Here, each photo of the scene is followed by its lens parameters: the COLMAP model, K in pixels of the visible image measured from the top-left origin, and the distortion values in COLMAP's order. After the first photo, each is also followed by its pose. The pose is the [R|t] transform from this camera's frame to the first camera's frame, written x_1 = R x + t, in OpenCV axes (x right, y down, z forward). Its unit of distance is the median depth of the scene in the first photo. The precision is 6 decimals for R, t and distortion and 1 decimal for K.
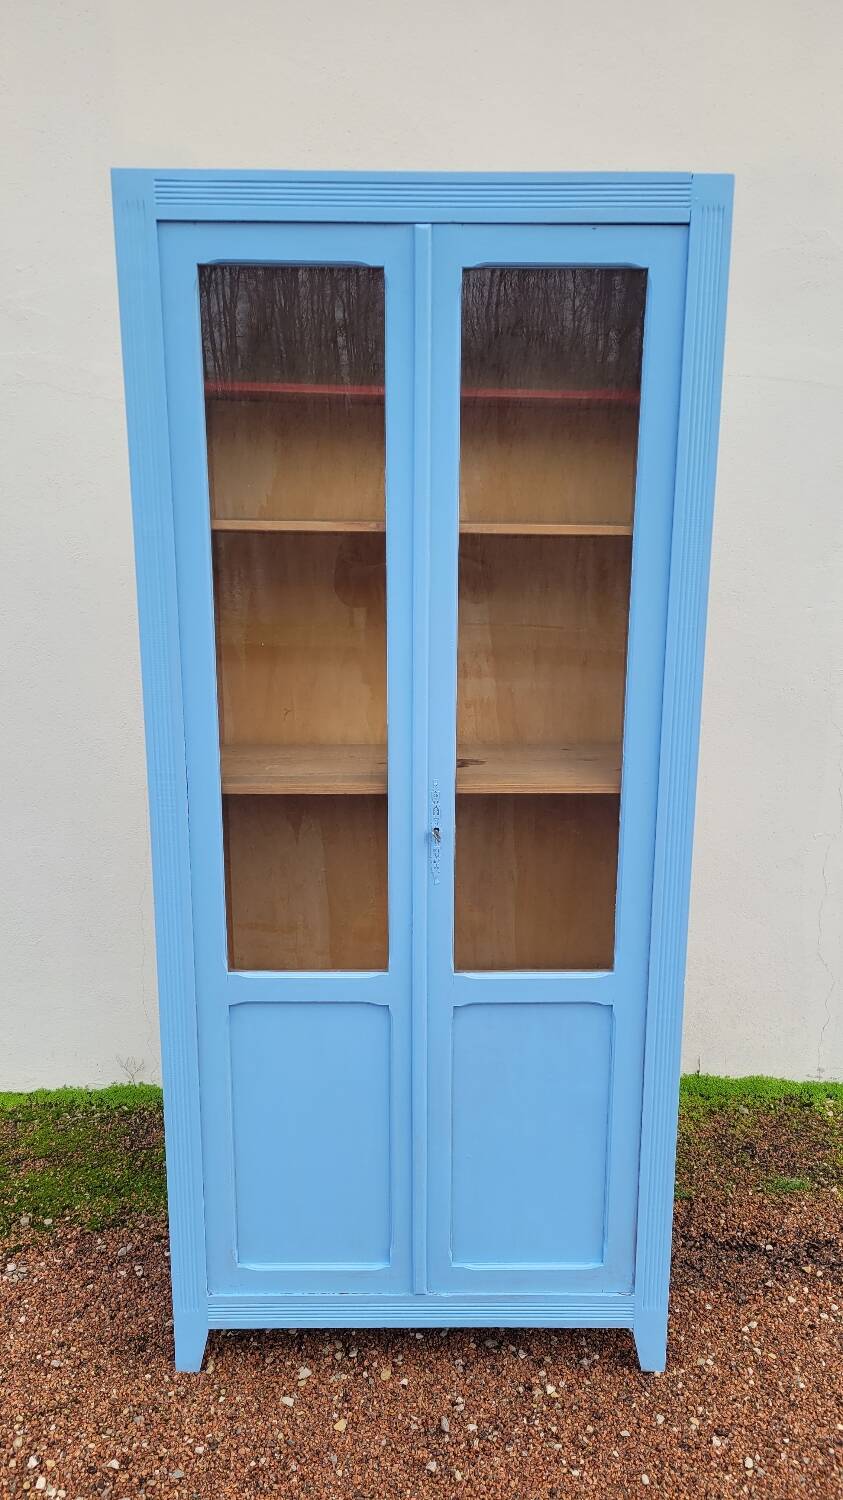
lens RADIAL K [[1117.4, 0, 439.0], [0, 1117.4, 767.7], [0, 0, 1]] dist [0.057079, -0.025406]
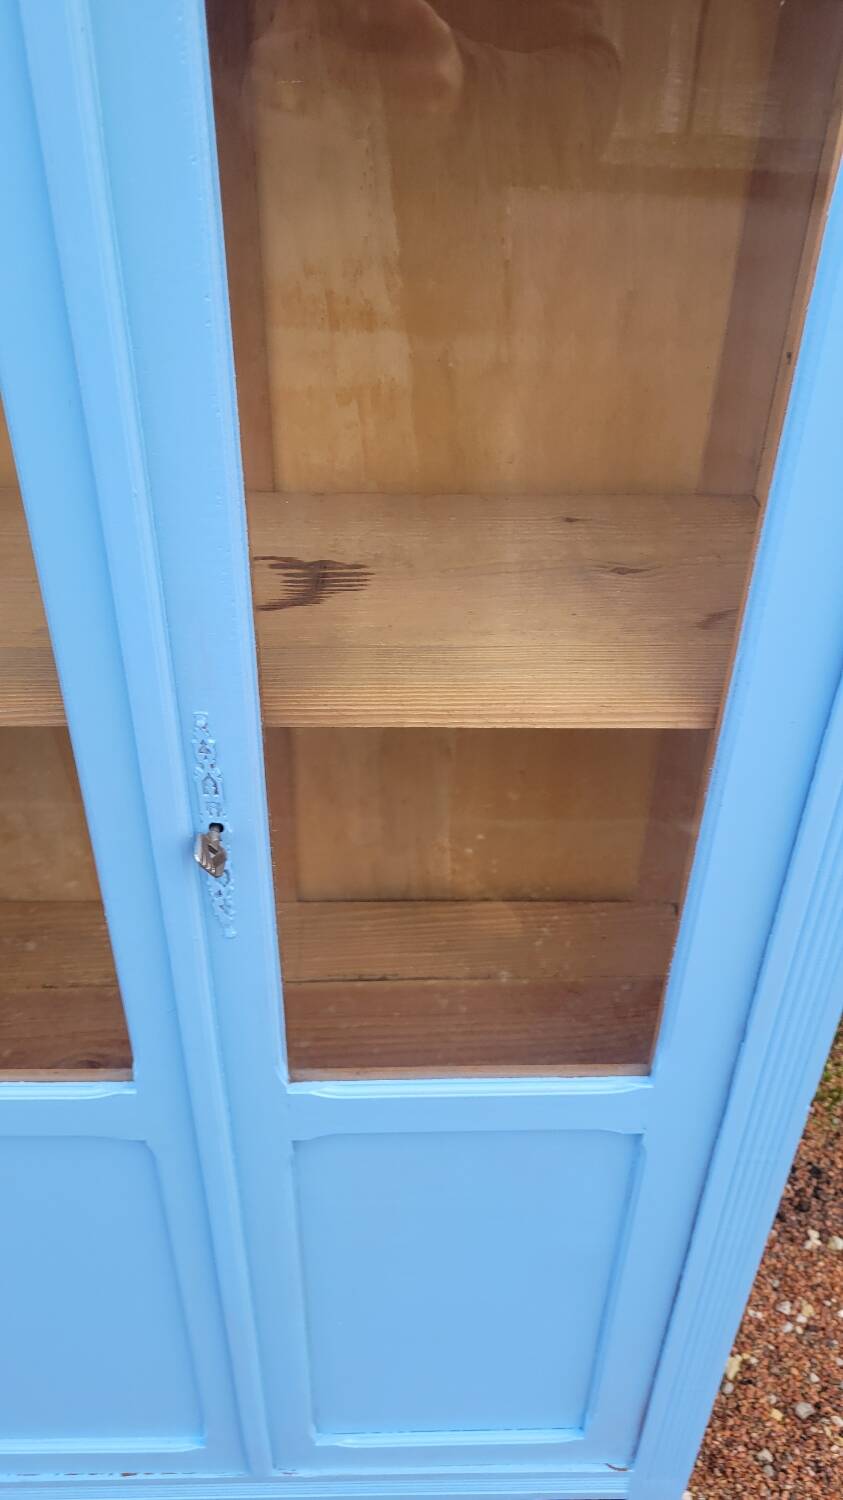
lens RADIAL K [[1121.8, 0, 427.6], [0, 1121.8, 752.4], [0, 0, 1]] dist [0.048581, -0.011976]
pose [[0.999912, 0.009655, 0.009116, 0.059259], [-0.012398, 0.924613, 0.380706, -0.101254], [-0.004753, -0.380786, 0.924651, 0.610907]]
